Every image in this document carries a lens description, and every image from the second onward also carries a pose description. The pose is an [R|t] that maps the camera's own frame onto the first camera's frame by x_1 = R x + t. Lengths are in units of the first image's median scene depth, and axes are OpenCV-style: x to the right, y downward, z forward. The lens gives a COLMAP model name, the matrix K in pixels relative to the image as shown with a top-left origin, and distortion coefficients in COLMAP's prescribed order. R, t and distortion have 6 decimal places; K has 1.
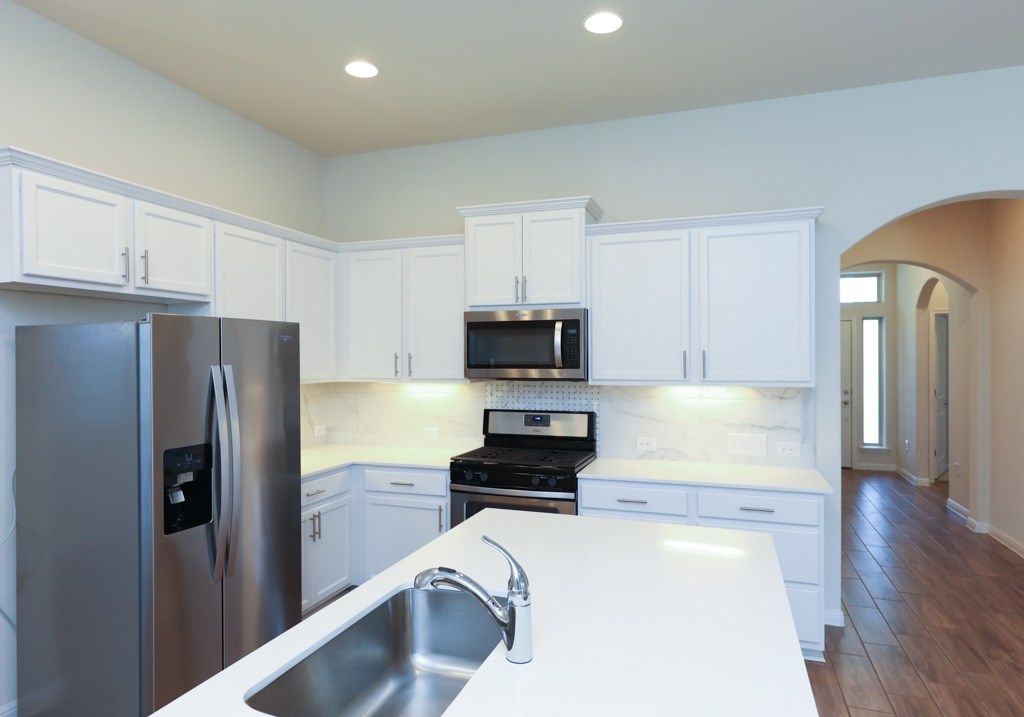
lens RADIAL K [[647.4, 0, 495.0], [0, 647.4, 360.9], [0, 0, 1]] dist [0.007123, 0.001451]
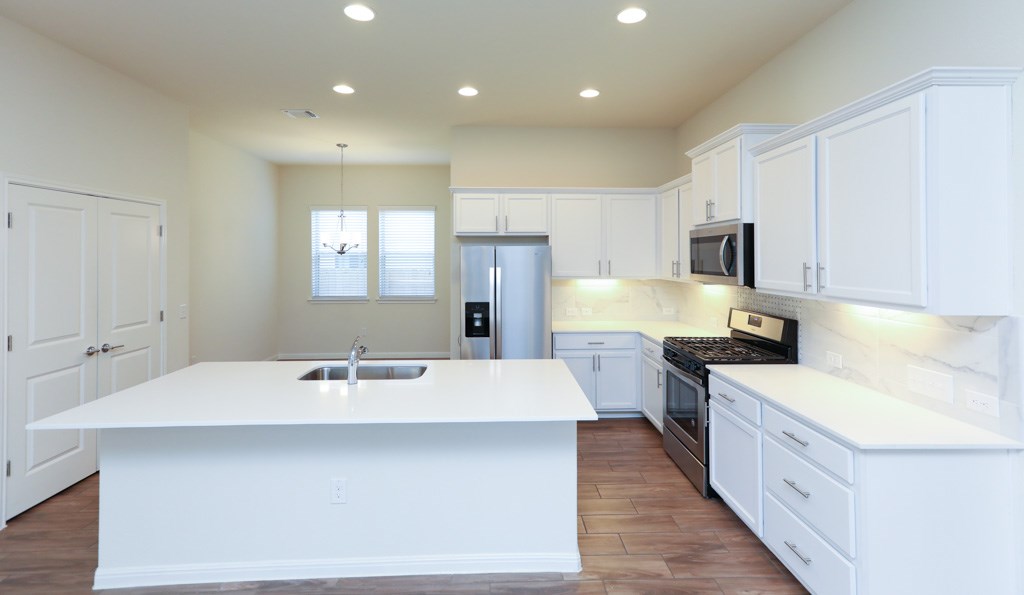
lens RADIAL K [[453.9, 0, 512.3], [0, 453.9, 252.2], [0, 0, 1]] dist [-0.002178, -0.000025]
pose [[0.369809, -0.007680, -0.929076, 0.724680], [-0.008880, 0.999891, -0.011800, -0.018165], [0.929065, 0.012614, 0.369701, 0.336458]]
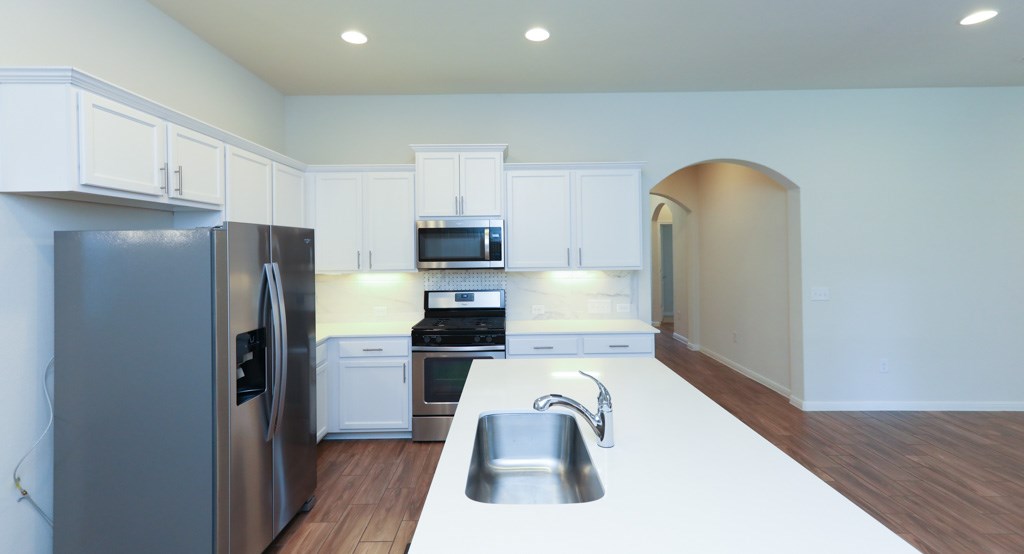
lens RADIAL K [[465.7, 0, 517.2], [0, 465.7, 249.4], [0, 0, 1]] dist [0.017863, 0.000102]
pose [[0.935137, -0.008254, 0.354189, -0.210209], [0.010856, 0.999927, -0.005359, -0.007633], [-0.354119, 0.008856, 0.935159, -0.002522]]
